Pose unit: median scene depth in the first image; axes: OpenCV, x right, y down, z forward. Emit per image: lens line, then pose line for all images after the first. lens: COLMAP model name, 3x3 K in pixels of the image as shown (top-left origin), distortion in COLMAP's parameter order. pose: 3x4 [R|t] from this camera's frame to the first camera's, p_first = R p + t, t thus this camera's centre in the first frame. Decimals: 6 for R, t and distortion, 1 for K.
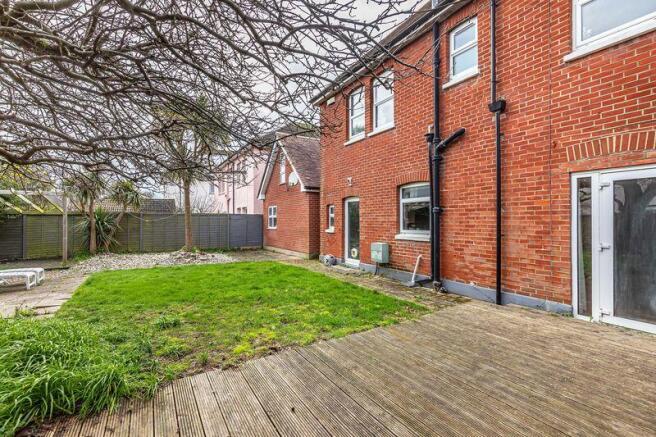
lens RADIAL K [[299.4, 0, 328.4], [0, 299.4, 219.9], [0, 0, 1]] dist [-0.001815, -0.000247]
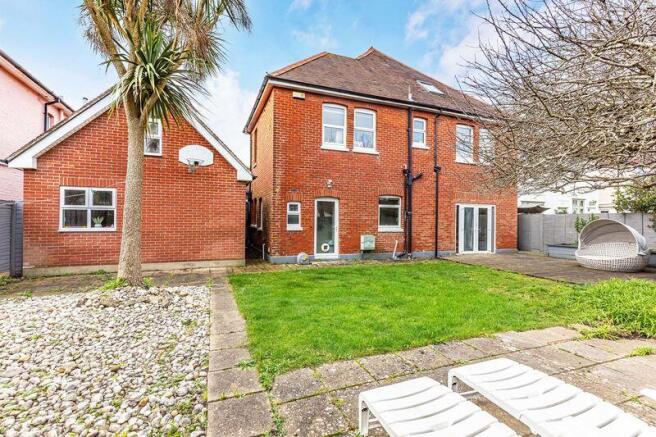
lens RADIAL K [[299.4, 0, 326.6], [0, 299.4, 219.8], [0, 0, 1]] dist [-0.001815, -0.000247]
pose [[0.177733, 0.008276, 0.984044, -1.475527], [-0.011114, 0.999918, -0.006403, 0.020746], [-0.984016, -0.009798, 0.177810, 1.164102]]
